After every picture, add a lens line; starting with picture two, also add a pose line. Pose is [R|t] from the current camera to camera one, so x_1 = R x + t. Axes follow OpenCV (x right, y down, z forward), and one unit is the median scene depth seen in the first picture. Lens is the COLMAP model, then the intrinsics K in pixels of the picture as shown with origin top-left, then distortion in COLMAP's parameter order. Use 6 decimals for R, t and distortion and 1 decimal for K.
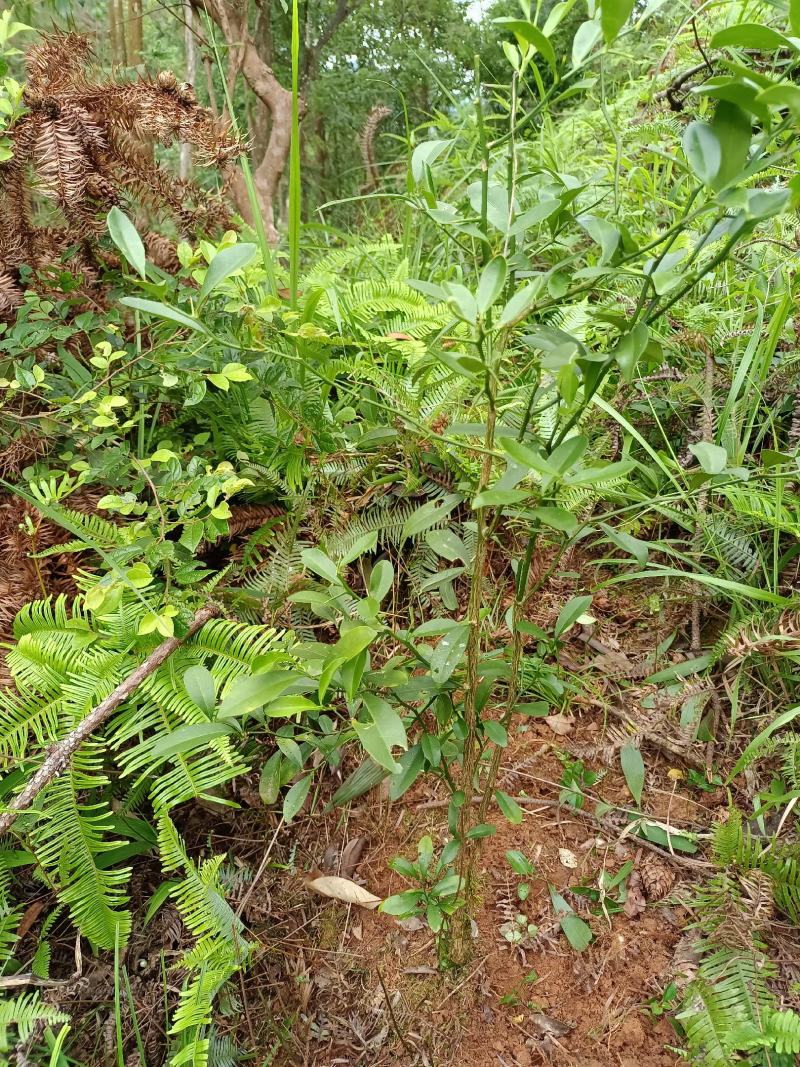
lens RADIAL K [[789.2, 0, 400.3], [0, 789.2, 548.1], [0, 0, 1]] dist [0.033444, -0.076859]
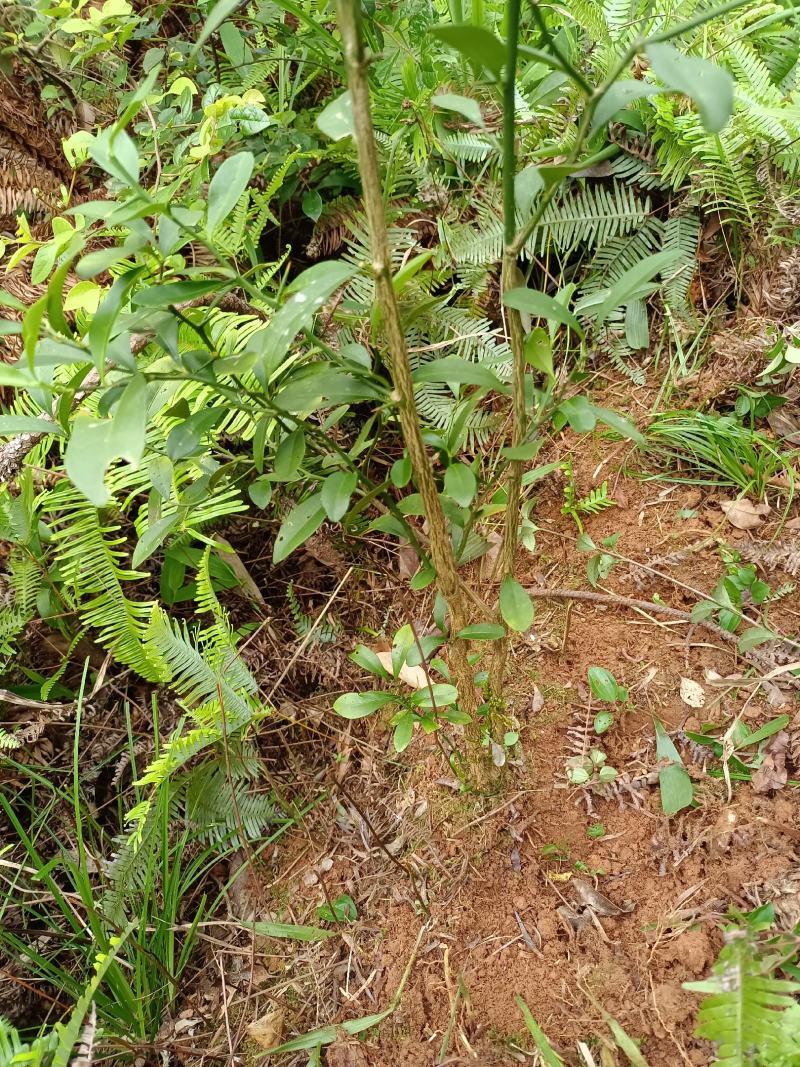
lens RADIAL K [[789.2, 0, 400.3], [0, 789.2, 548.1], [0, 0, 1]] dist [0.033444, -0.076859]
pose [[0.923422, 0.138582, -0.357892, 0.212817], [-0.038055, 0.960997, 0.273928, 0.088678], [0.381894, -0.239332, 0.892680, 0.316131]]
